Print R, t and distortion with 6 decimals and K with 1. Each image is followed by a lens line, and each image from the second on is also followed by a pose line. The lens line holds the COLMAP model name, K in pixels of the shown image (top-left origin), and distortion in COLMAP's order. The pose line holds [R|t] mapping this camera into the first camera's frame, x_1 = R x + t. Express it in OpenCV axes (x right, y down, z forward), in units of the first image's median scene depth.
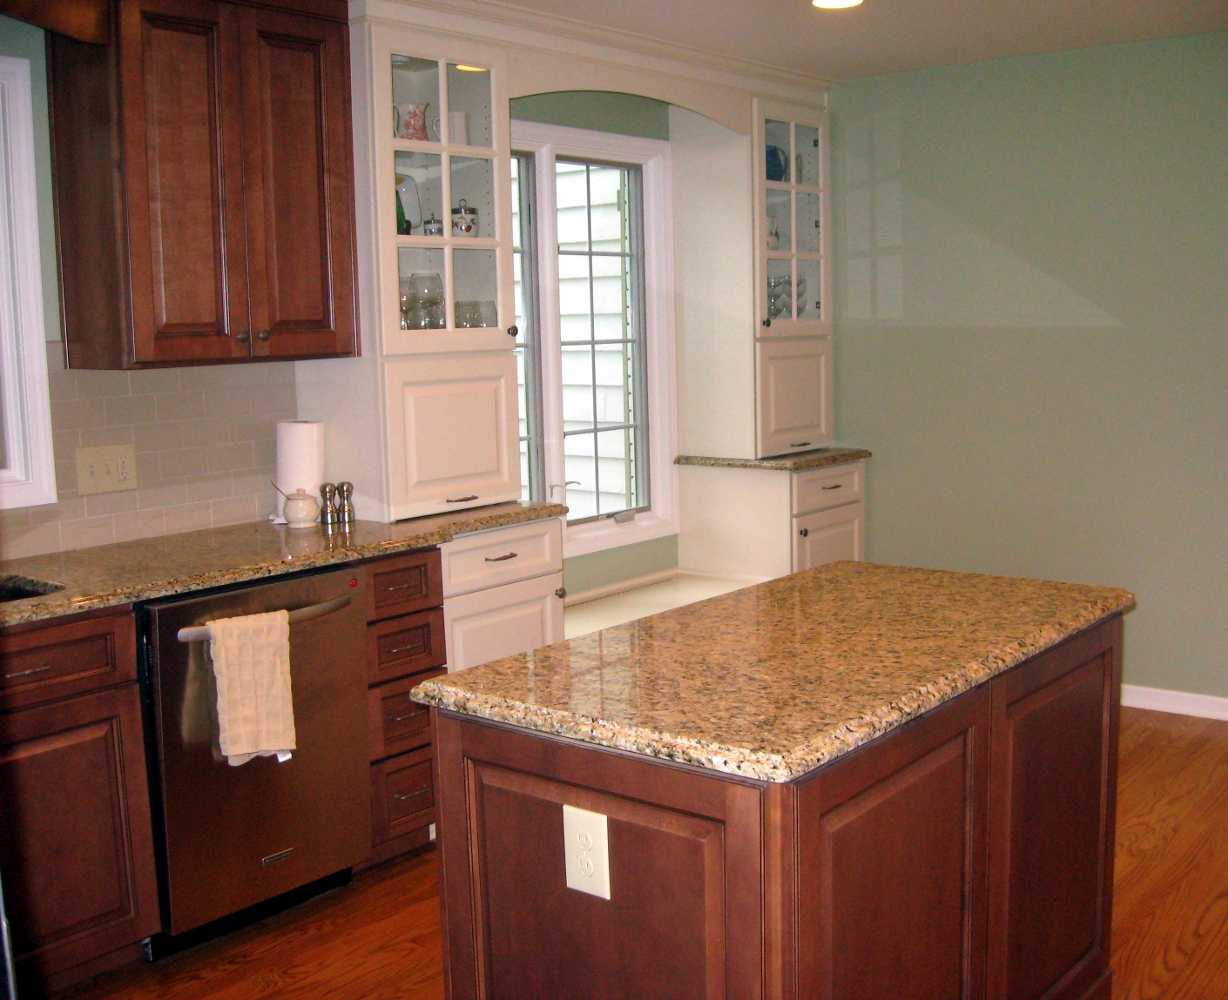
lens RADIAL K [[1387.0, 0, 614.0], [0, 1387.0, 500.0], [0, 0, 1]] dist [-0.117951, -0.000226]
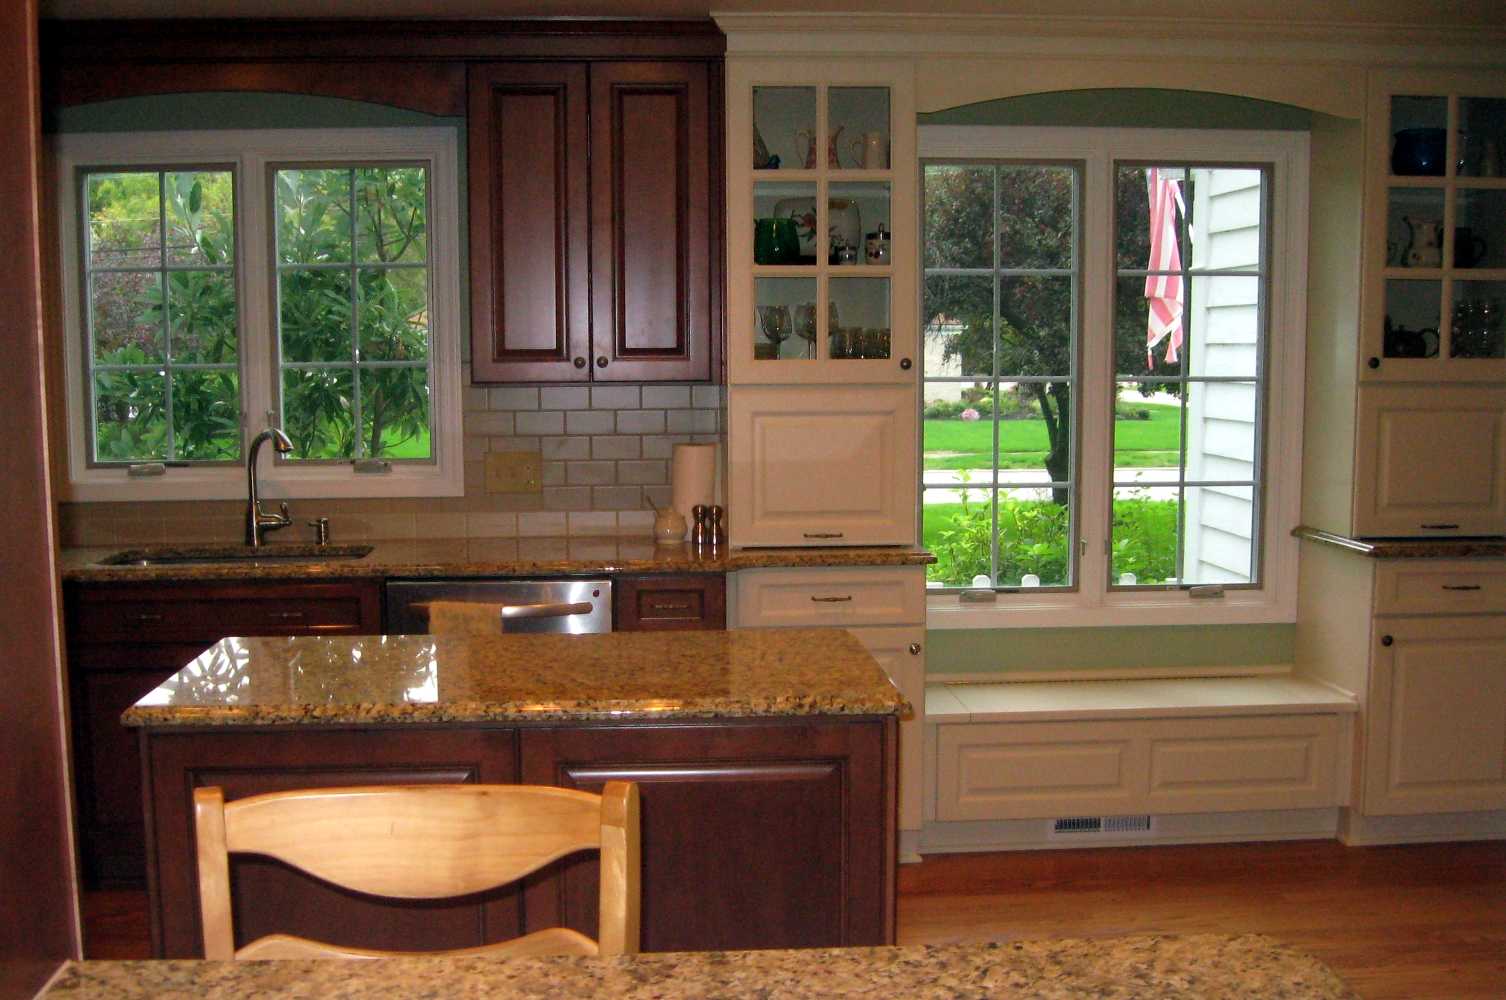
lens RADIAL K [[1608.9, 0, 753.8], [0, 1608.9, 568.6], [0, 0, 1]] dist [-0.105692, -0.014684]
pose [[0.673040, 0.119316, -0.729918, 0.713997], [-0.104579, 0.992339, 0.065783, -0.048783], [0.732175, 0.032060, 0.680362, 0.205495]]
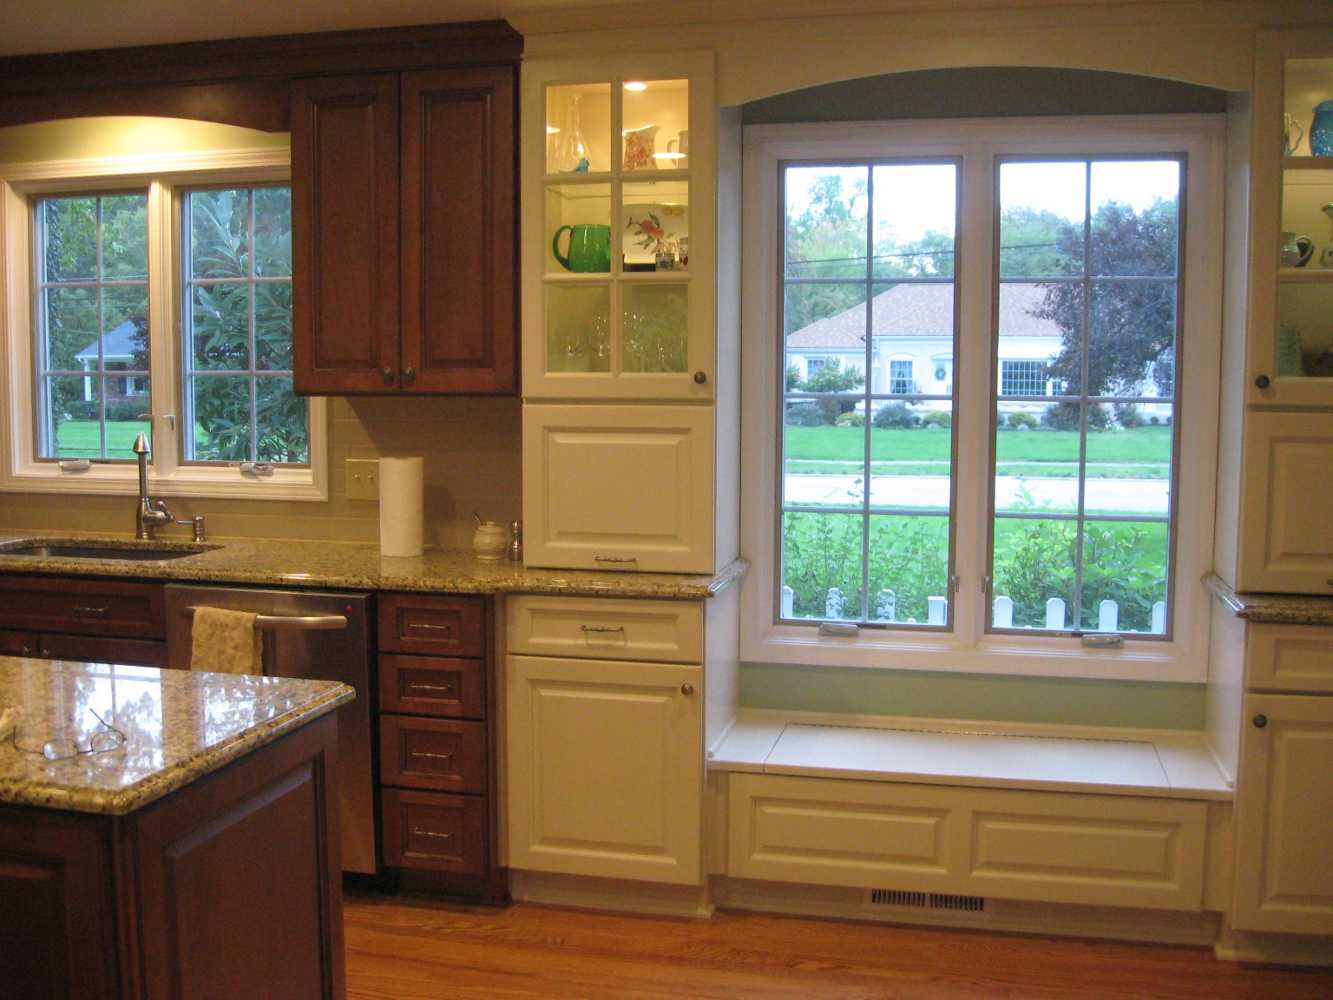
lens RADIAL K [[1376.3, 0, 666.5], [0, 1376.3, 500.0], [0, 0, 1]] dist [-0.145865, 0.093436]
pose [[0.427994, 0.112994, -0.896690, 0.740909], [-0.129833, 0.989550, 0.062725, -0.104849], [0.894407, 0.089574, 0.438192, 0.657815]]
